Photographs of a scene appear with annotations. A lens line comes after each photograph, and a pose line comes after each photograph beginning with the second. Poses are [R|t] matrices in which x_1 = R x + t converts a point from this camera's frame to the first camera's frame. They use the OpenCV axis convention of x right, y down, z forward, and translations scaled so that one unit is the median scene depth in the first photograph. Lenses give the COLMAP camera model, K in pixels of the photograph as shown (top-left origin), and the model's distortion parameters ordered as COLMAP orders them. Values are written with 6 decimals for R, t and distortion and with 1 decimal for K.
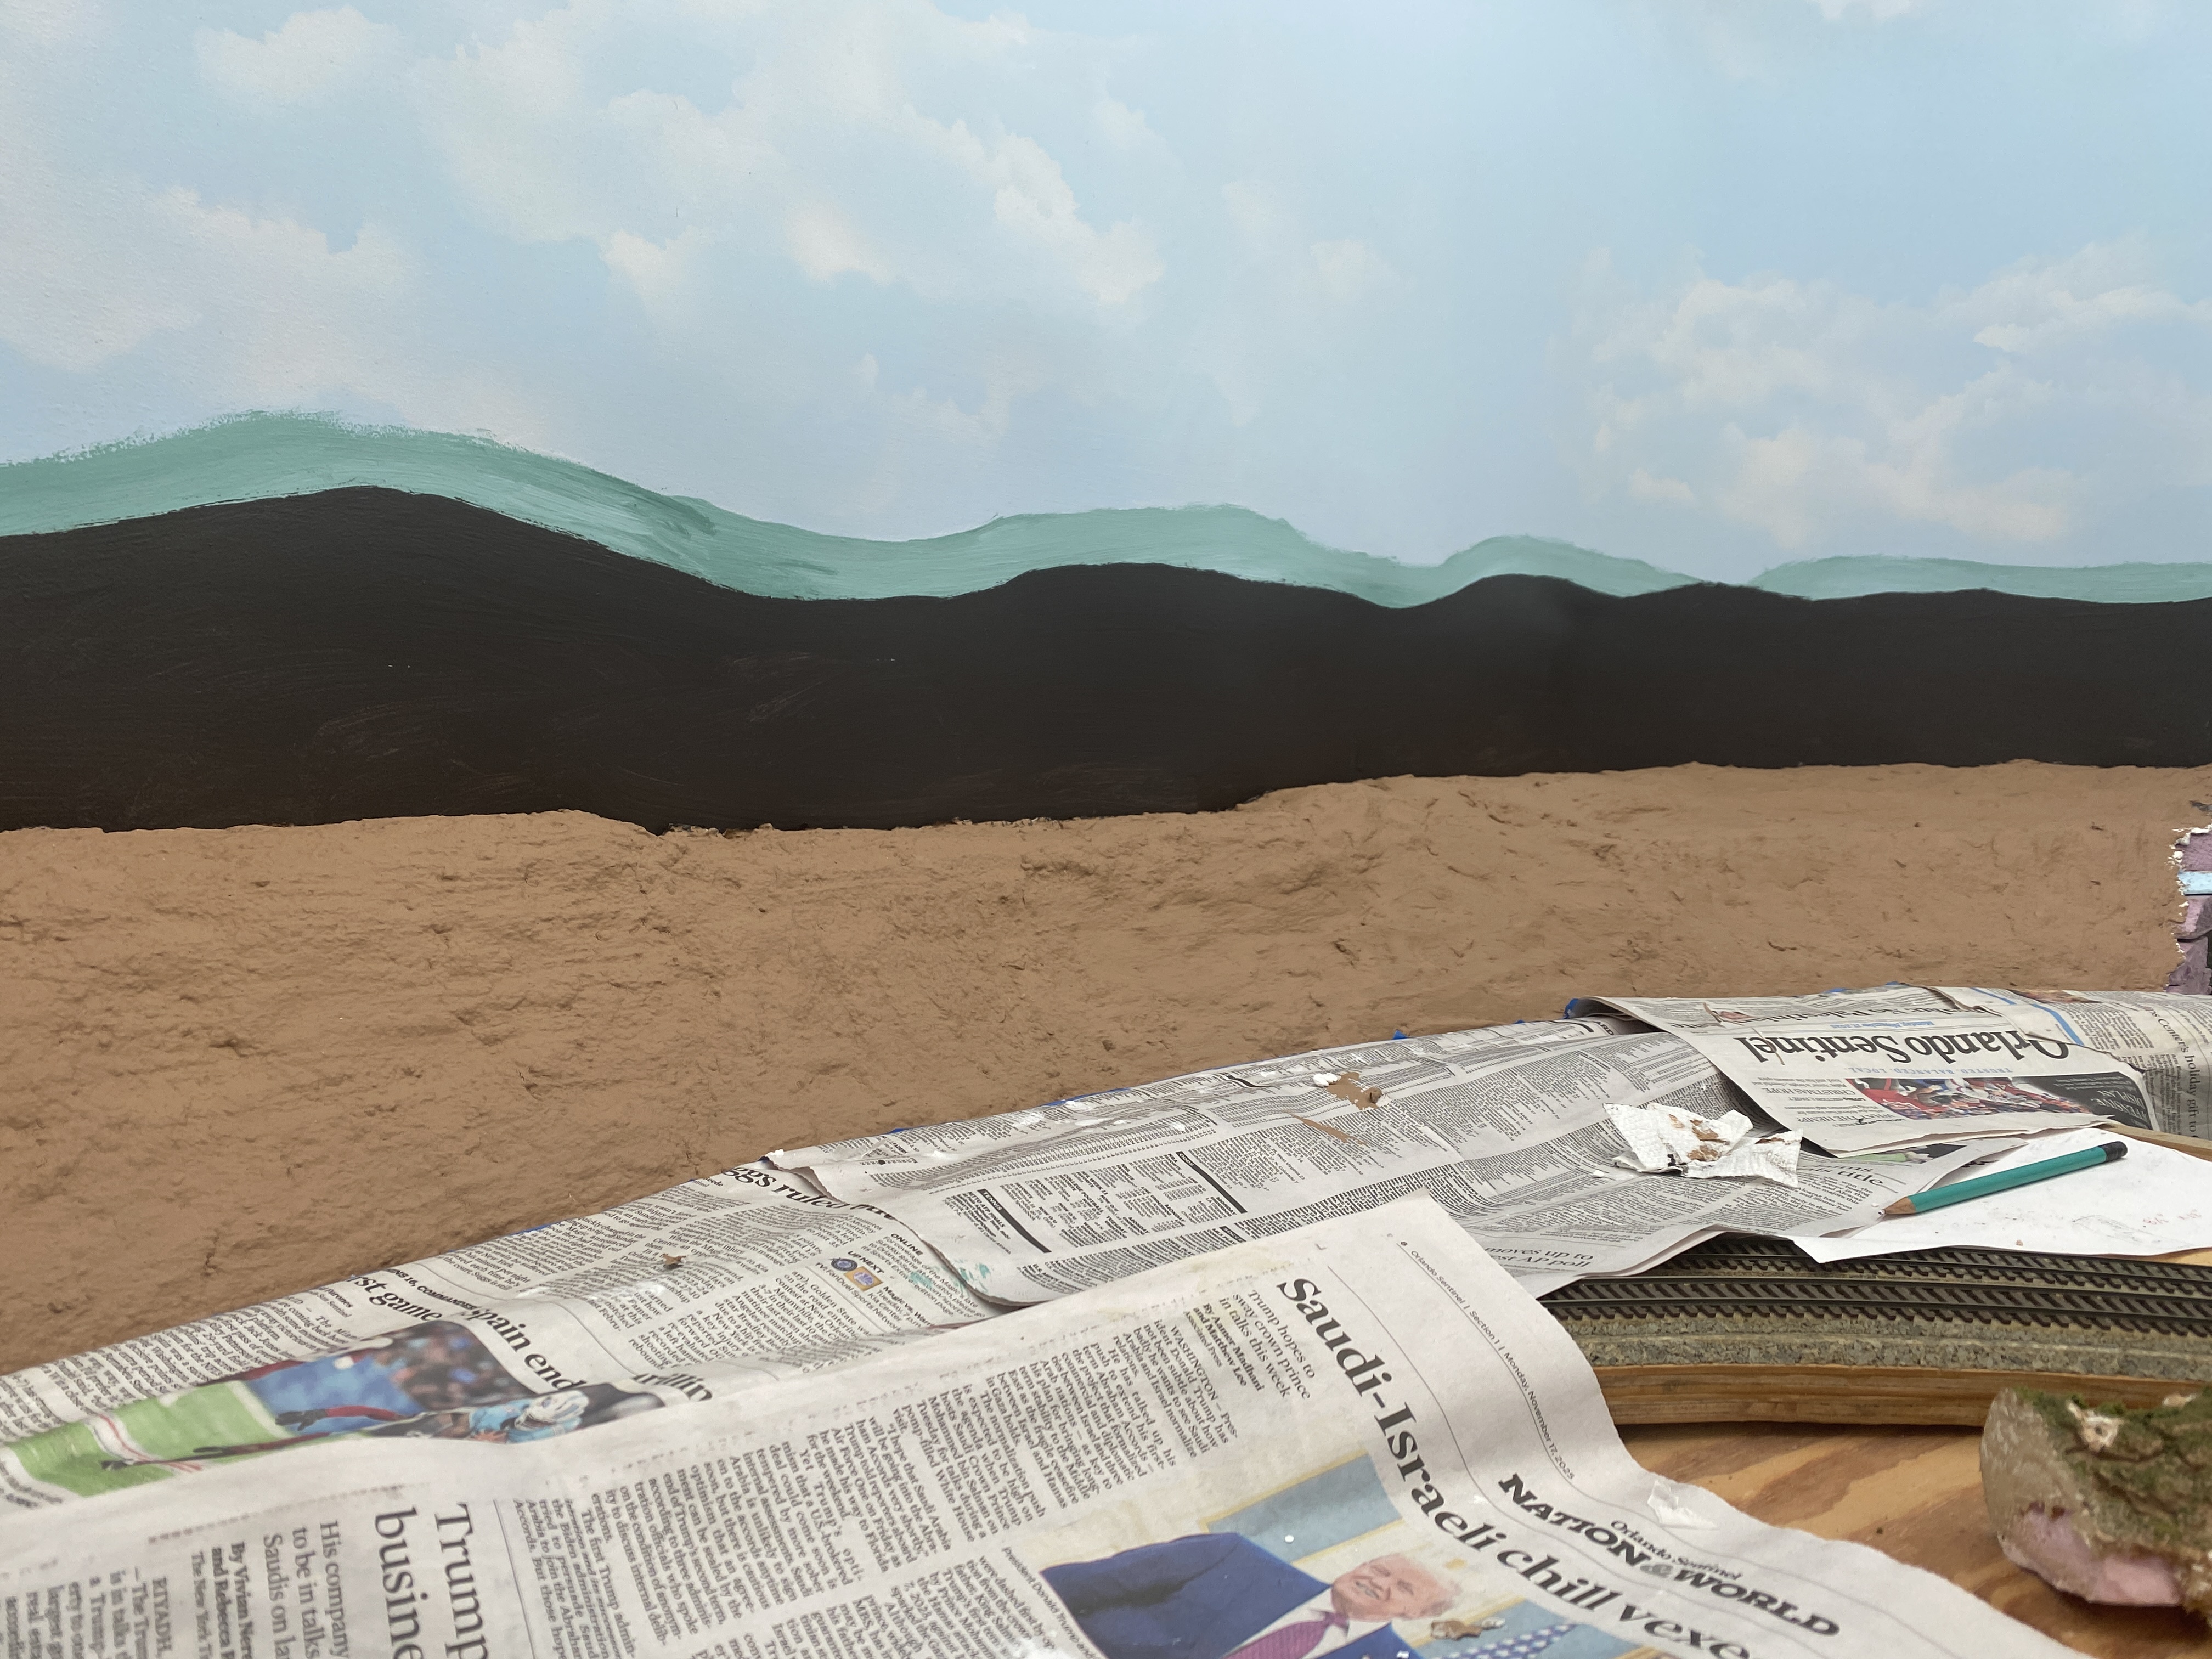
lens RADIAL K [[1759.7, 0, 1142.7], [0, 1759.7, 753.6], [0, 0, 1]] dist [0.012559, 0.015312]
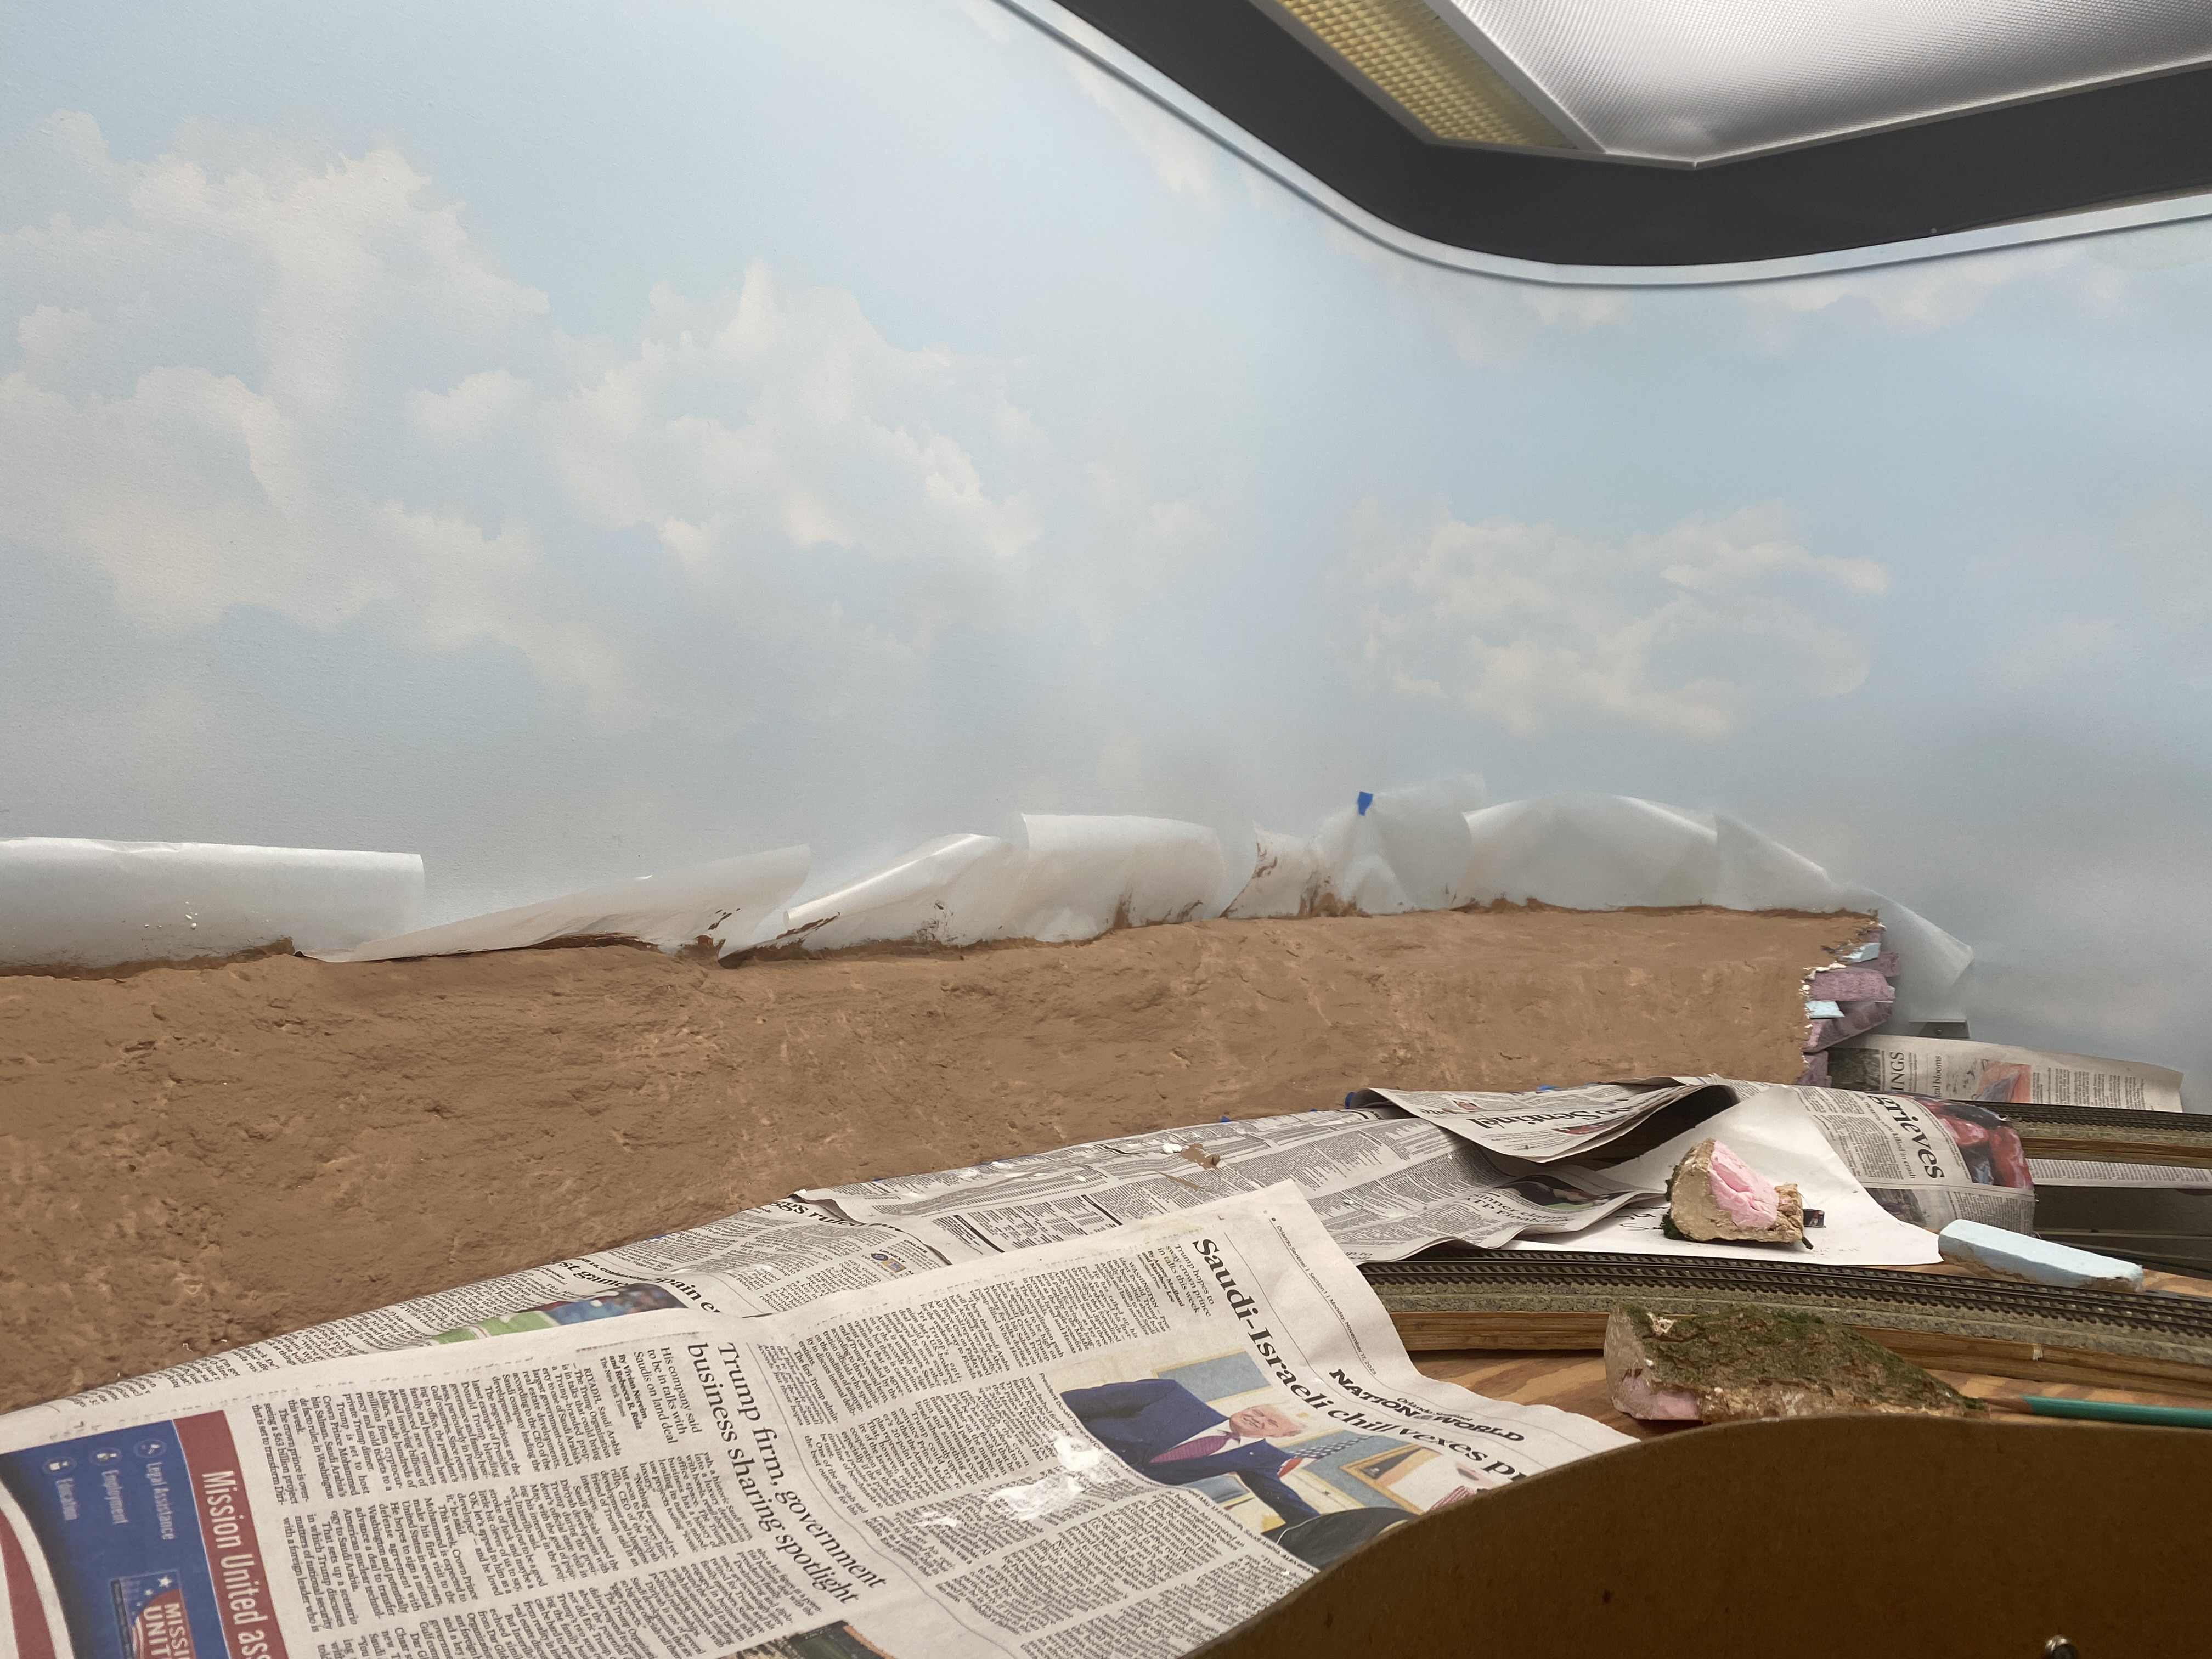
lens RADIAL K [[1676.8, 0, 1065.7], [0, 1676.8, 833.6], [0, 0, 1]] dist [0.007287, 0.007871]
pose [[0.996431, 0.013590, 0.083313, -0.121276], [-0.010780, 0.999361, -0.034083, -0.015823], [-0.083723, 0.033063, 0.995940, -0.375040]]
